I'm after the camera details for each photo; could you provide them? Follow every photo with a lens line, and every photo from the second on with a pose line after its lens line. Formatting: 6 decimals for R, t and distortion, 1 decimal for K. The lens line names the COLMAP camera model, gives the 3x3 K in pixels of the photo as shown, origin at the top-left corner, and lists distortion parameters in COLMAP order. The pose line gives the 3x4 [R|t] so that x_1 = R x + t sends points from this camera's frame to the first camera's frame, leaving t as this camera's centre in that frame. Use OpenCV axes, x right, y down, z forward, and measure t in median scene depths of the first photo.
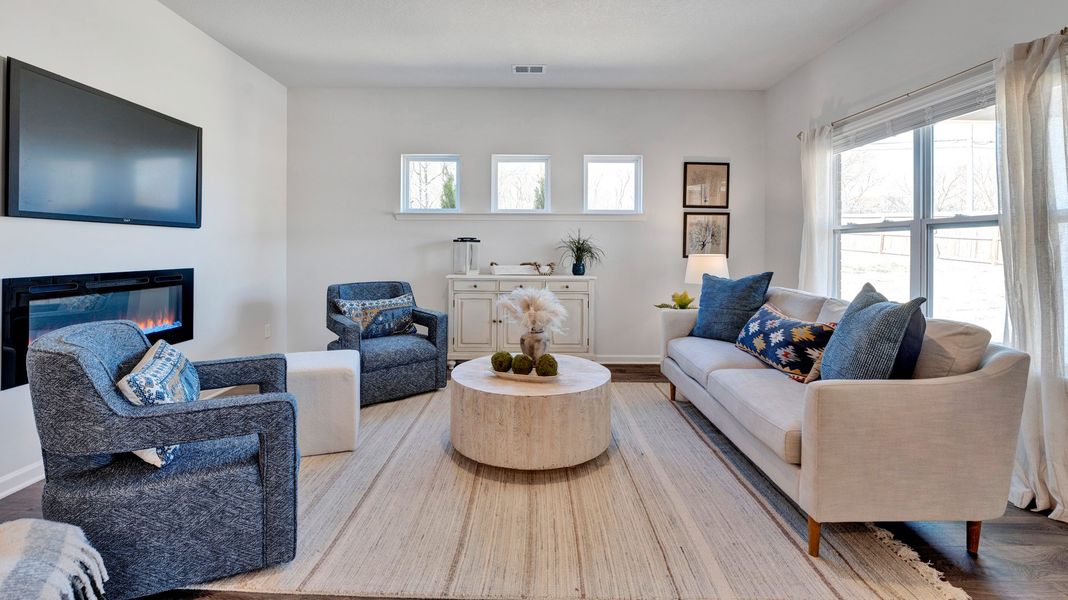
lens RADIAL K [[459.1, 0, 529.0], [0, 459.1, 250.1], [0, 0, 1]] dist [-0.020460, 0.000327]
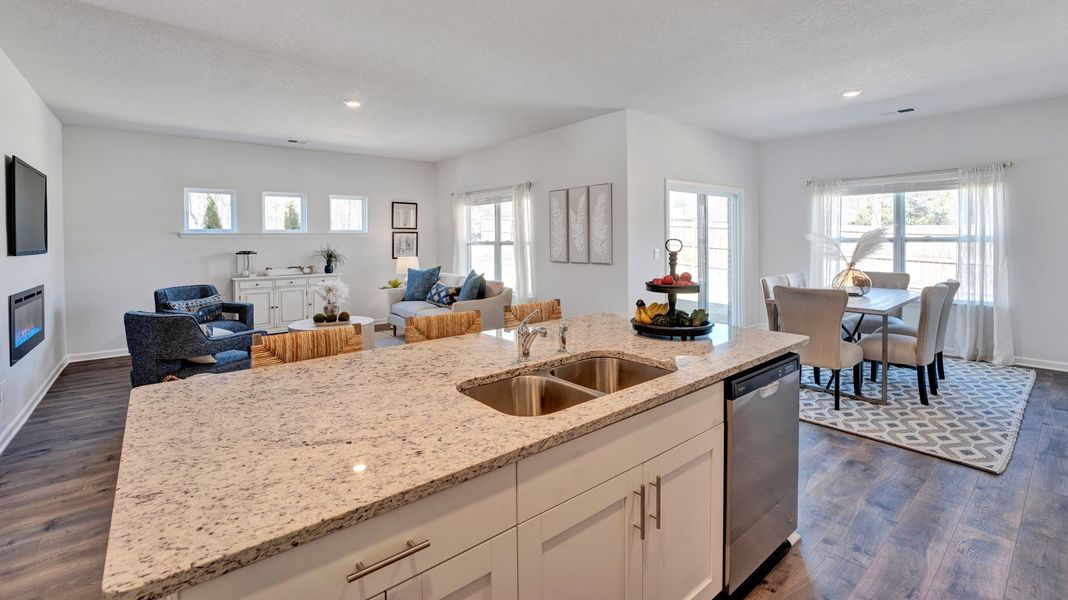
lens RADIAL K [[459.1, 0, 529.0], [0, 459.1, 250.1], [0, 0, 1]] dist [-0.020460, 0.000327]
pose [[0.779131, -0.028020, 0.626235, -0.424766], [0.017321, 0.999581, 0.023176, -0.060237], [-0.626622, -0.007210, 0.779290, -0.811338]]
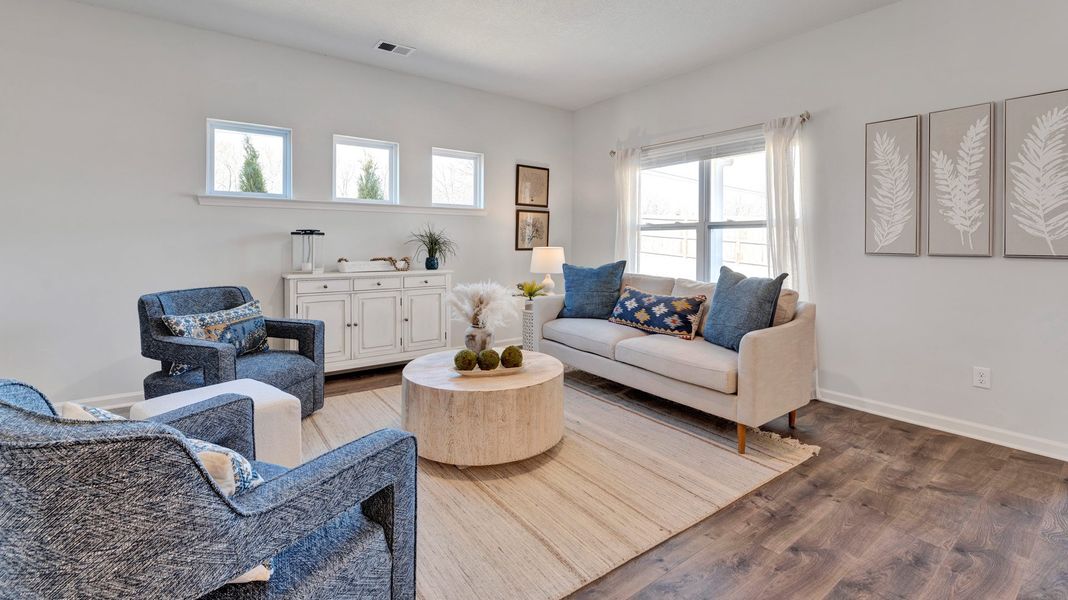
lens RADIAL K [[457.8, 0, 534.1], [0, 457.8, 247.7], [0, 0, 1]] dist [-0.019437, -0.000154]
pose [[0.808318, -0.009180, 0.588675, -0.368768], [0.003295, 0.999933, 0.011069, -0.002555], [-0.588737, -0.007007, 0.808294, 0.103496]]
